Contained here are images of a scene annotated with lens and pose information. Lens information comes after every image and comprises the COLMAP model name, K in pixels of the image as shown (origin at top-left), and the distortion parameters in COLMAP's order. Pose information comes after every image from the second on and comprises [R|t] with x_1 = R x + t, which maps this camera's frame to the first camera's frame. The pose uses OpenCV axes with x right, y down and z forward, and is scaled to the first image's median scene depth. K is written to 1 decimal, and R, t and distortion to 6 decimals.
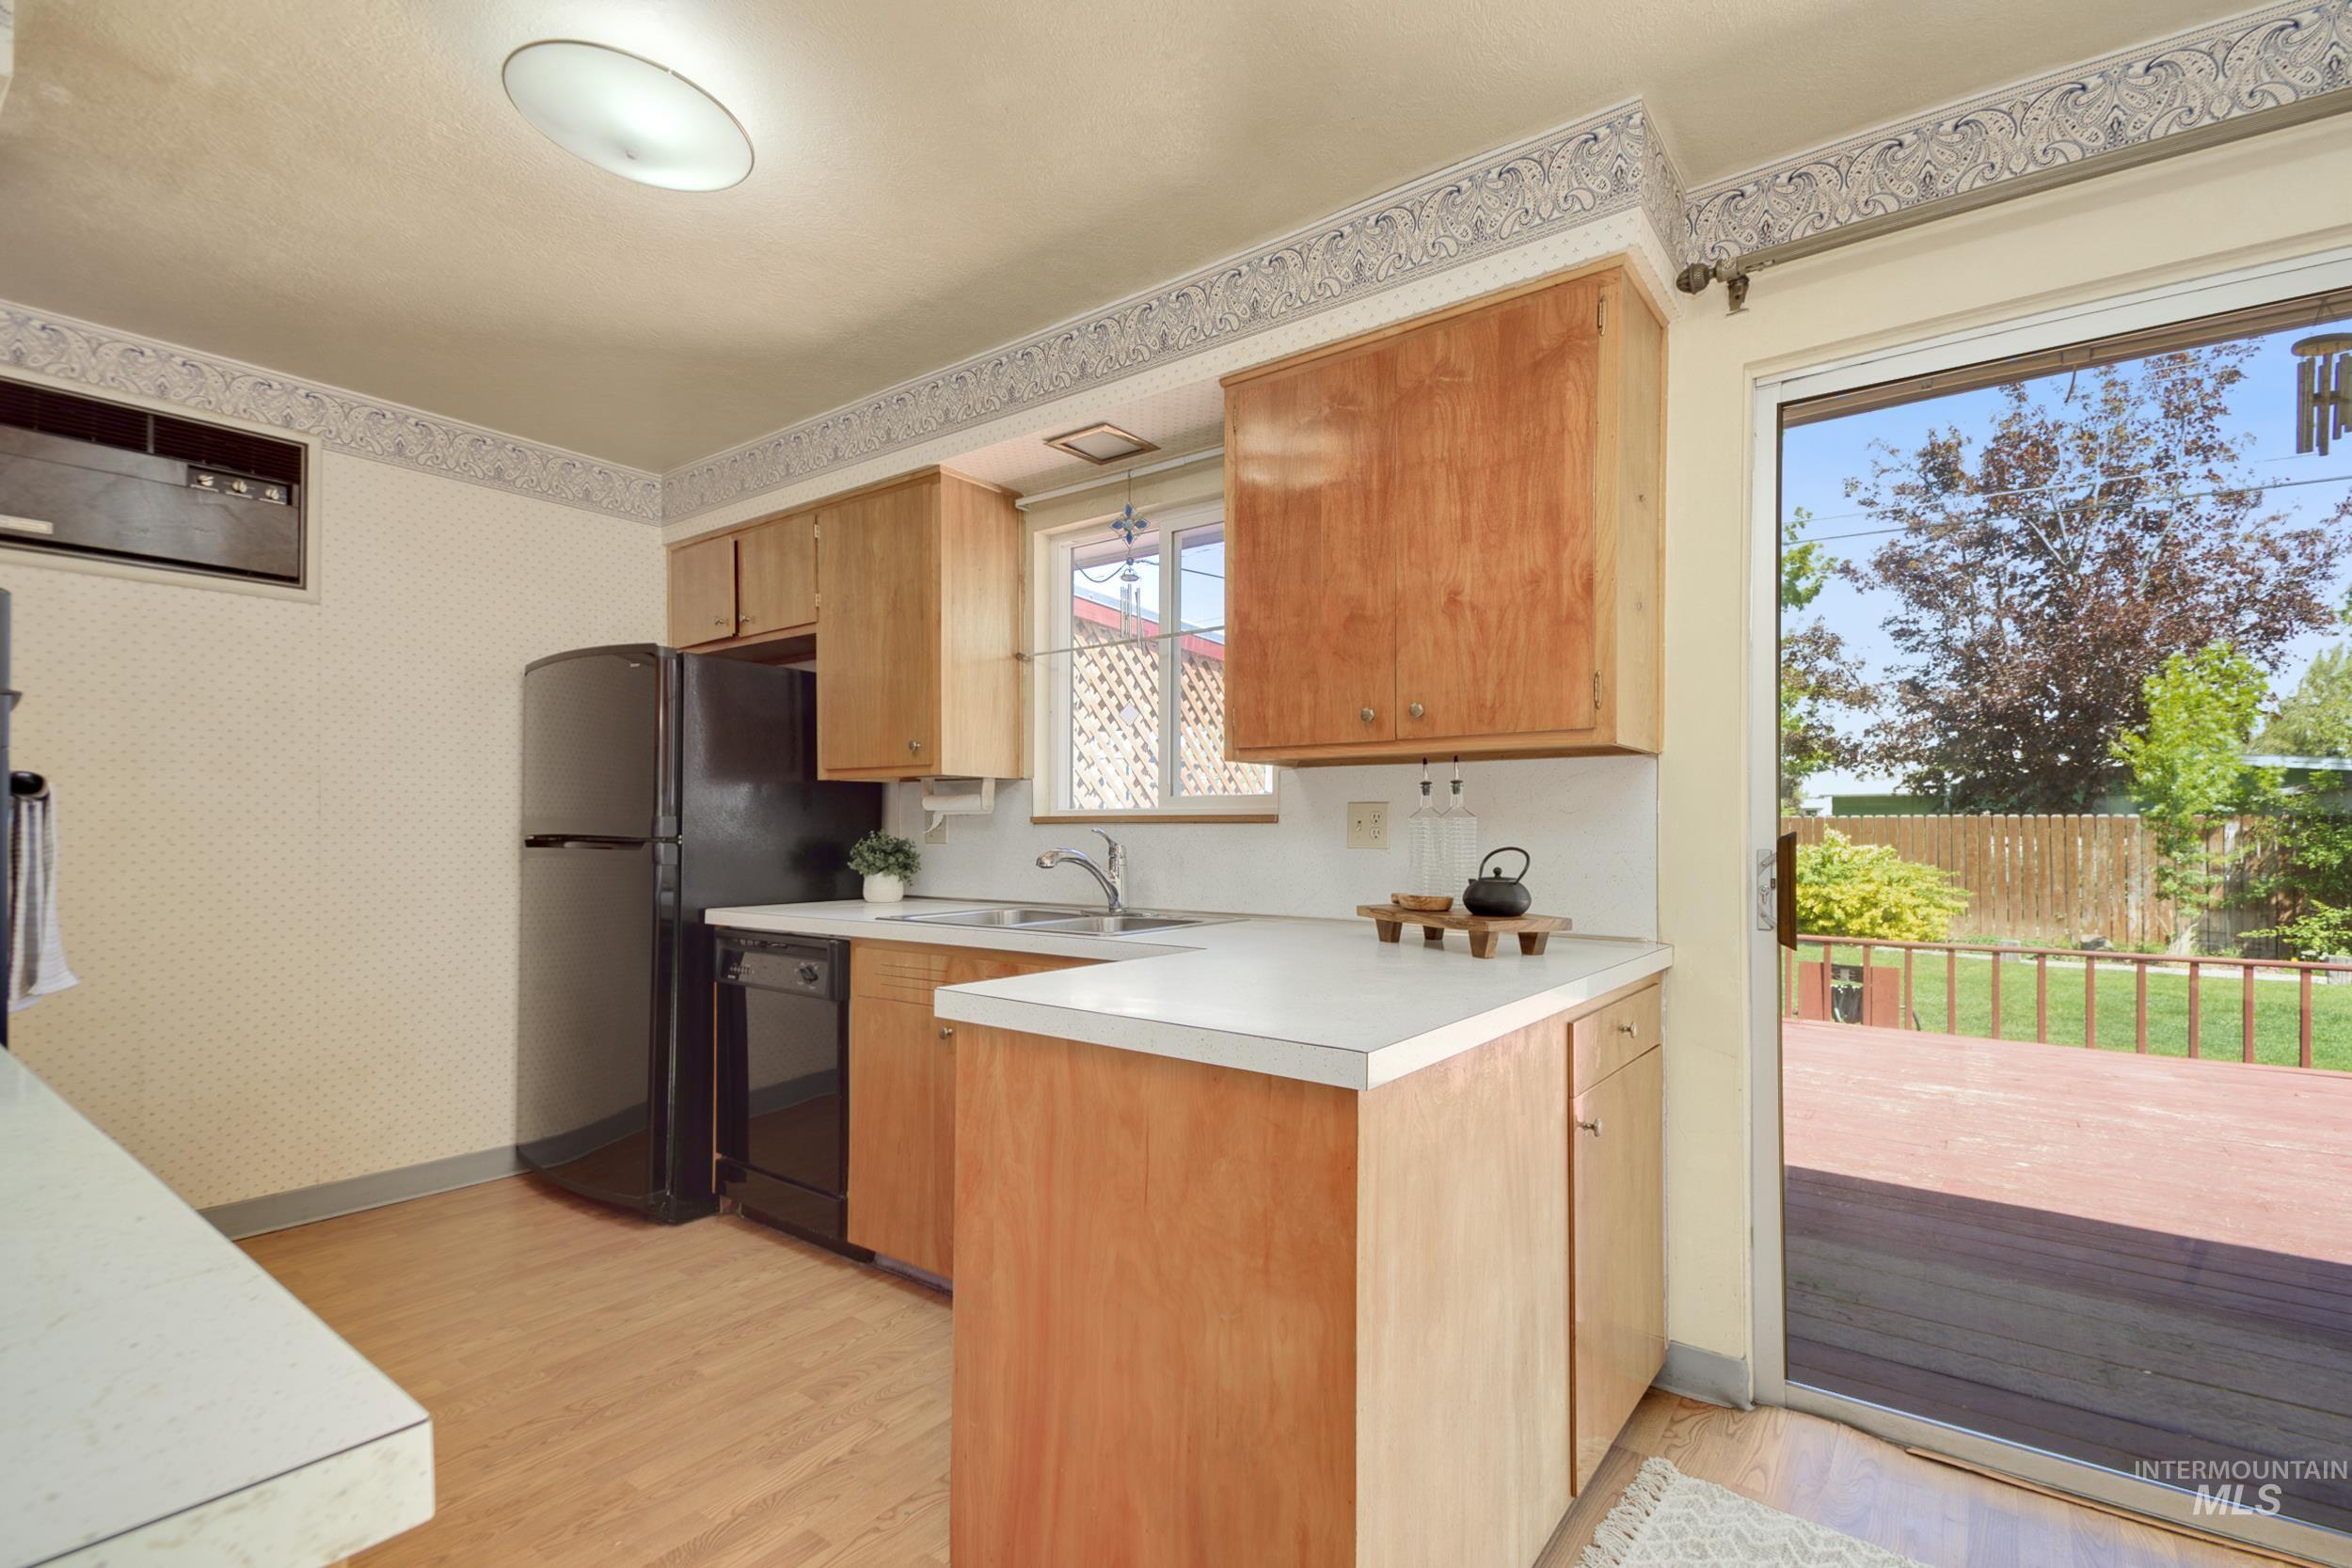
lens RADIAL K [[1042.2, 0, 1232.7], [0, 1042.2, 833.4], [0, 0, 1]] dist [0.043827, -0.025579]
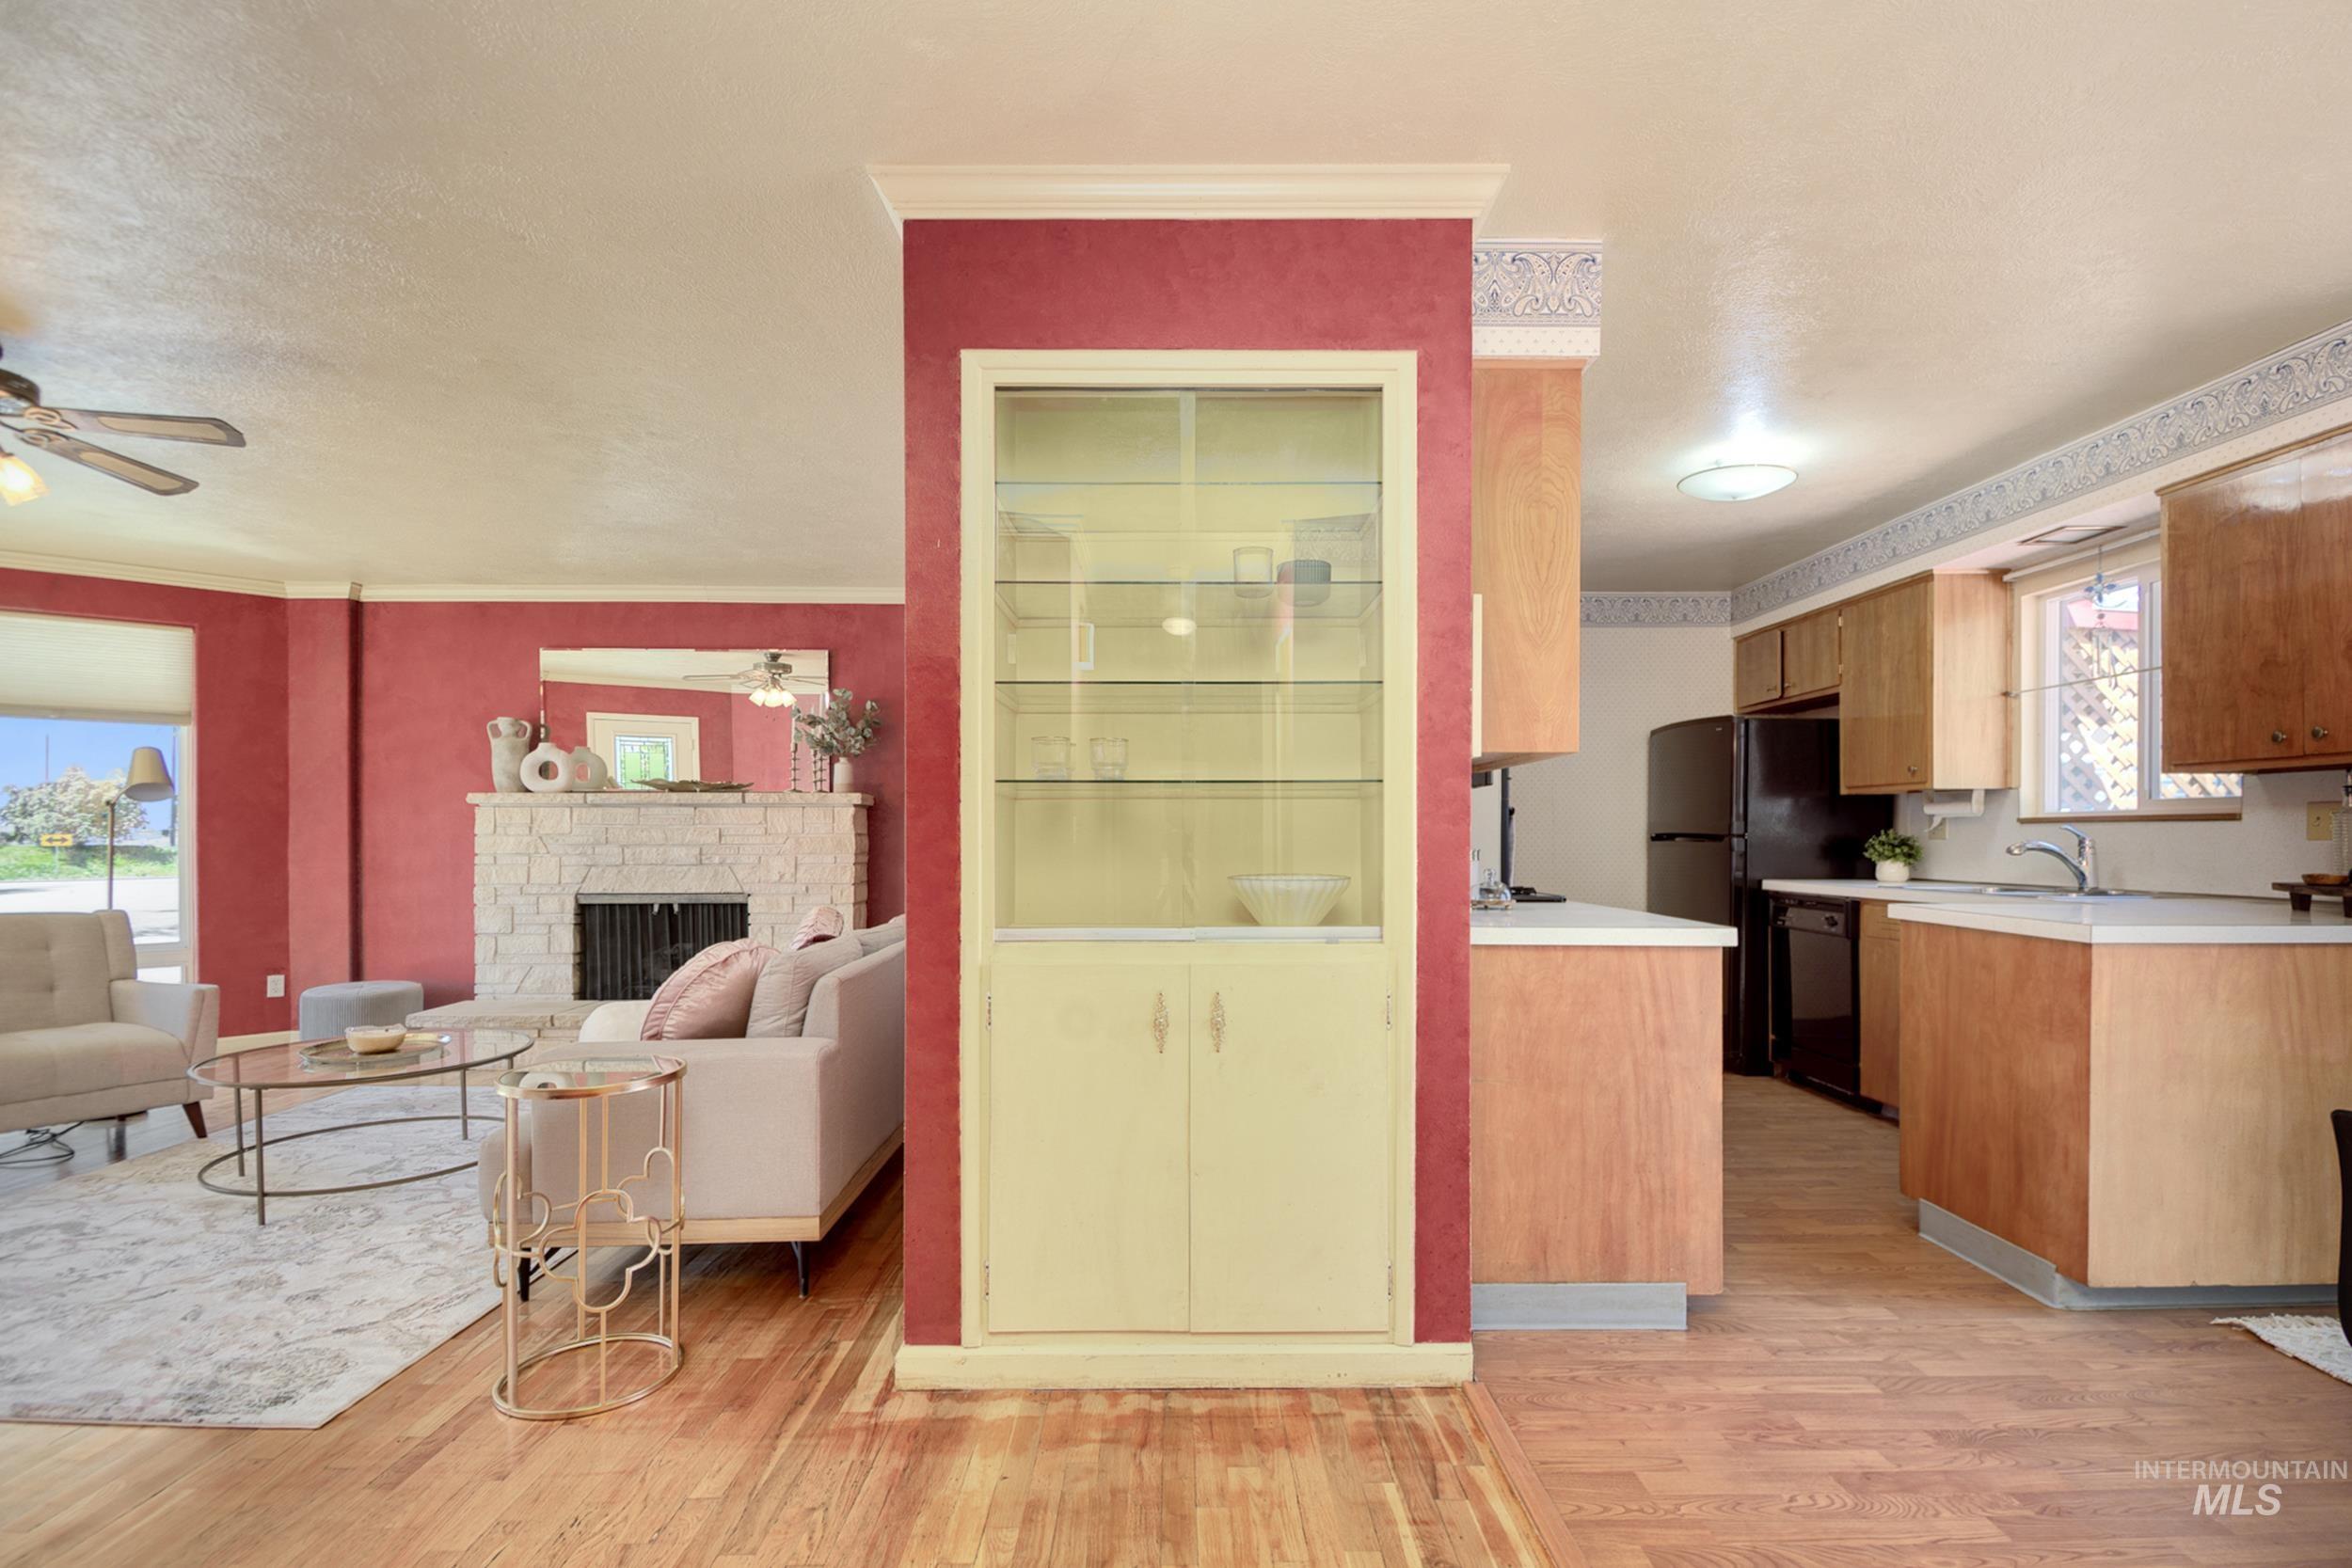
lens RADIAL K [[1085.1, 0, 1177.2], [0, 1085.1, 838.9], [0, 0, 1]] dist [0.026151, -0.023530]
pose [[0.589841, -0.000267, -0.807519, 0.303884], [0.000272, 1.000000, -0.000132, 0.010801], [0.807519, -0.000142, 0.589841, -0.676975]]
